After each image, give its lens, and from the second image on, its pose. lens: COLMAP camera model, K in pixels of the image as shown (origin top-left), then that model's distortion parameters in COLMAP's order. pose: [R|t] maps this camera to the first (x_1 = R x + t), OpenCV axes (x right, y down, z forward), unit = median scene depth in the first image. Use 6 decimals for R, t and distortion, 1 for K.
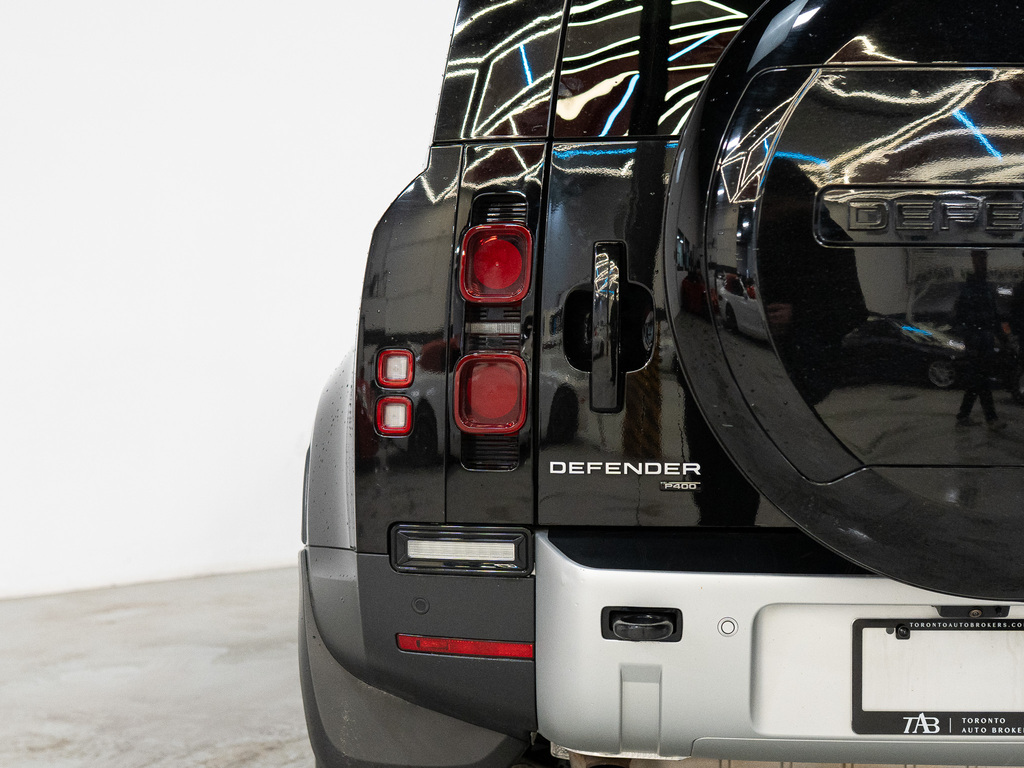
lens RADIAL K [[1596.9, 0, 511.3], [0, 1596.9, 383.9], [0, 0, 1]] dist [-0.118611, 0.000000]
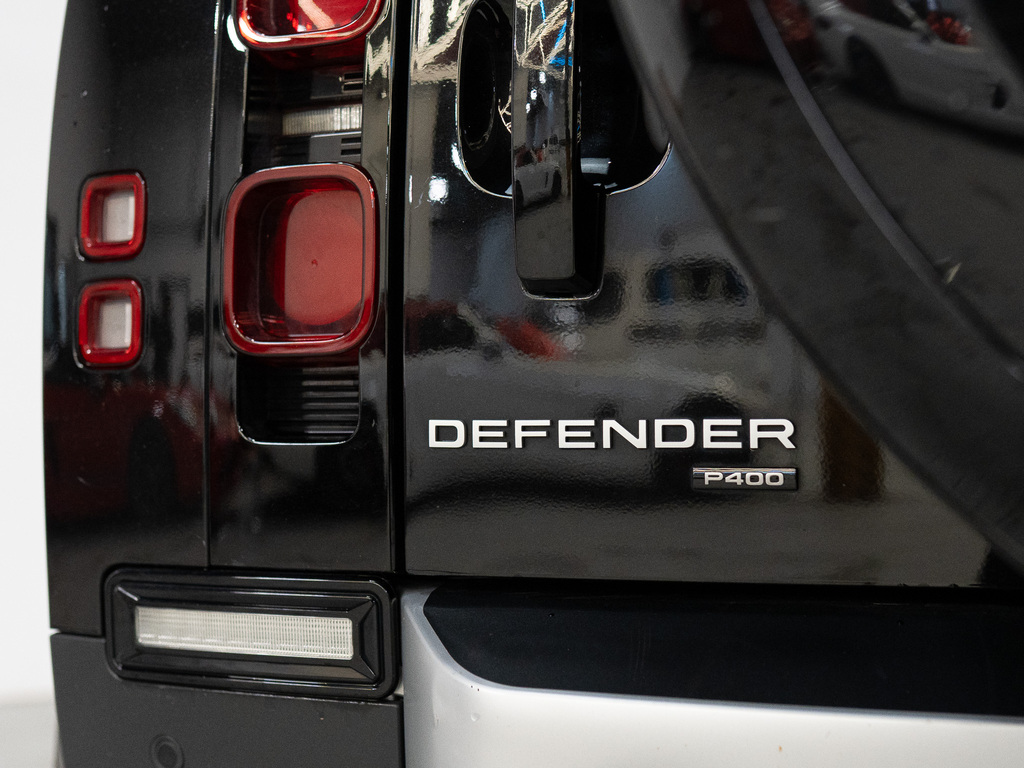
lens RADIAL K [[1596.9, 0, 513.7], [0, 1596.9, 384.8], [0, 0, 1]] dist [-0.118611, 0.000000]
pose [[0.980984, -0.006325, -0.193986, 0.125784], [-0.005948, 0.998020, -0.062619, 0.065597], [0.193998, 0.062582, 0.979004, 0.604352]]
